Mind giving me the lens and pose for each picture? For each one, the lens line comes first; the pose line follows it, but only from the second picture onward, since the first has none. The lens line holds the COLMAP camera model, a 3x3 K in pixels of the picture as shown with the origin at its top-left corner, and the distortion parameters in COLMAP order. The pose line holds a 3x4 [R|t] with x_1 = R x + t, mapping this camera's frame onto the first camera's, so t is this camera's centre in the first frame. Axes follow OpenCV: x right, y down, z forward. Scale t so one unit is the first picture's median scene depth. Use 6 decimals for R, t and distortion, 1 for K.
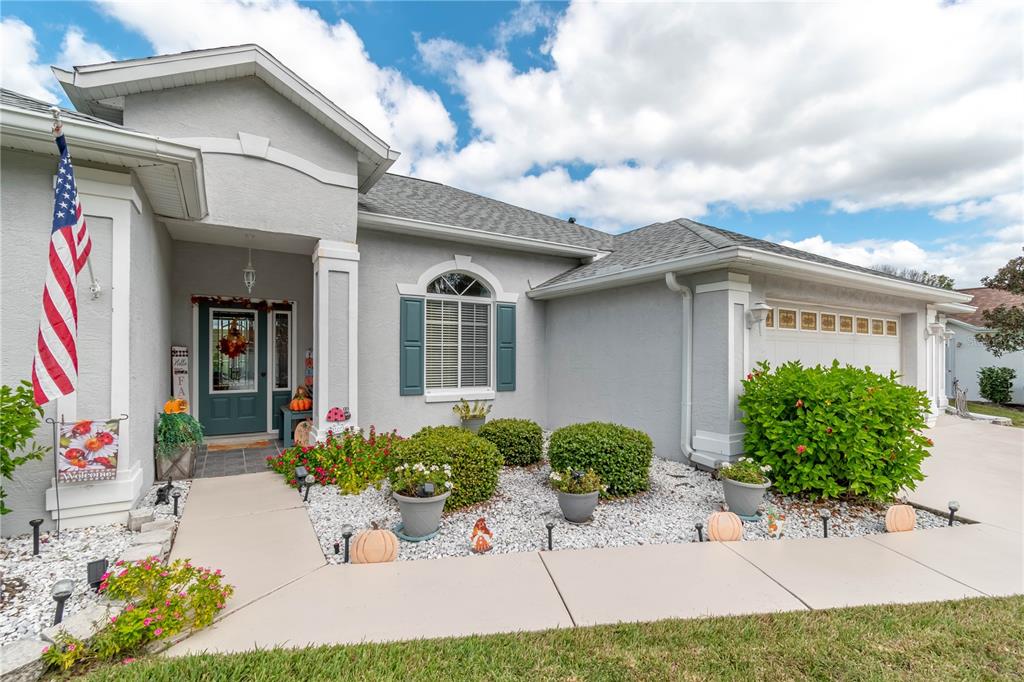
lens RADIAL K [[474.9, 0, 524.7], [0, 474.9, 355.3], [0, 0, 1]] dist [-0.001790, -0.000159]
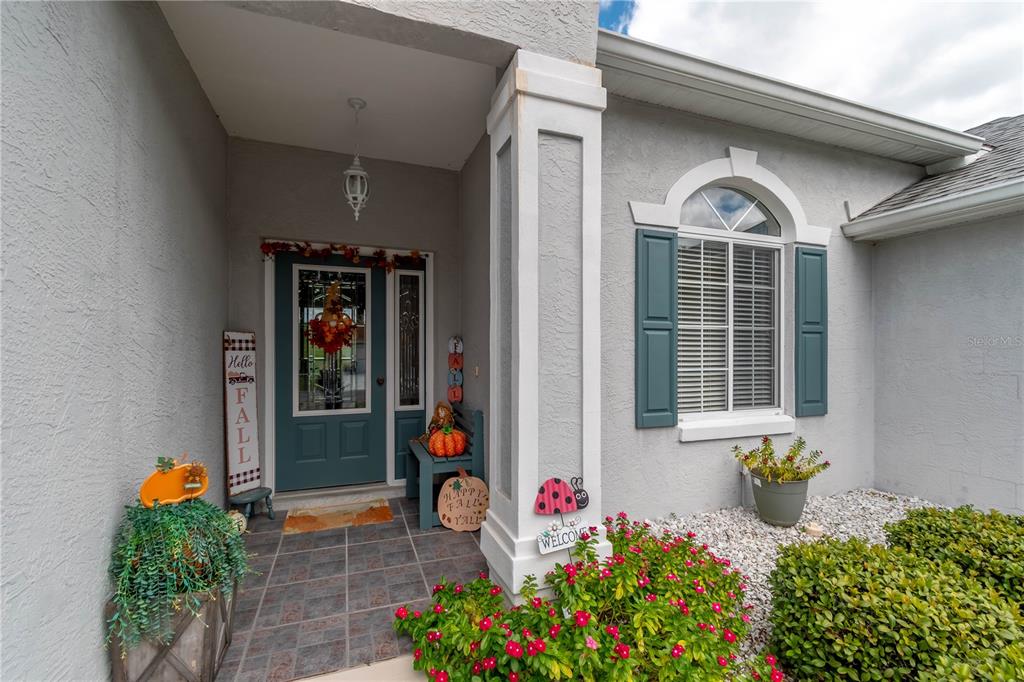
lens RADIAL K [[460.7, 0, 512.2], [0, 460.7, 349.6], [0, 0, 1]] dist [0.001132, -0.000270]
pose [[0.978636, -0.002431, -0.205585, -0.283988], [0.002507, 0.999997, 0.000109, 0.001995], [0.205584, -0.000622, 0.978639, 0.495929]]
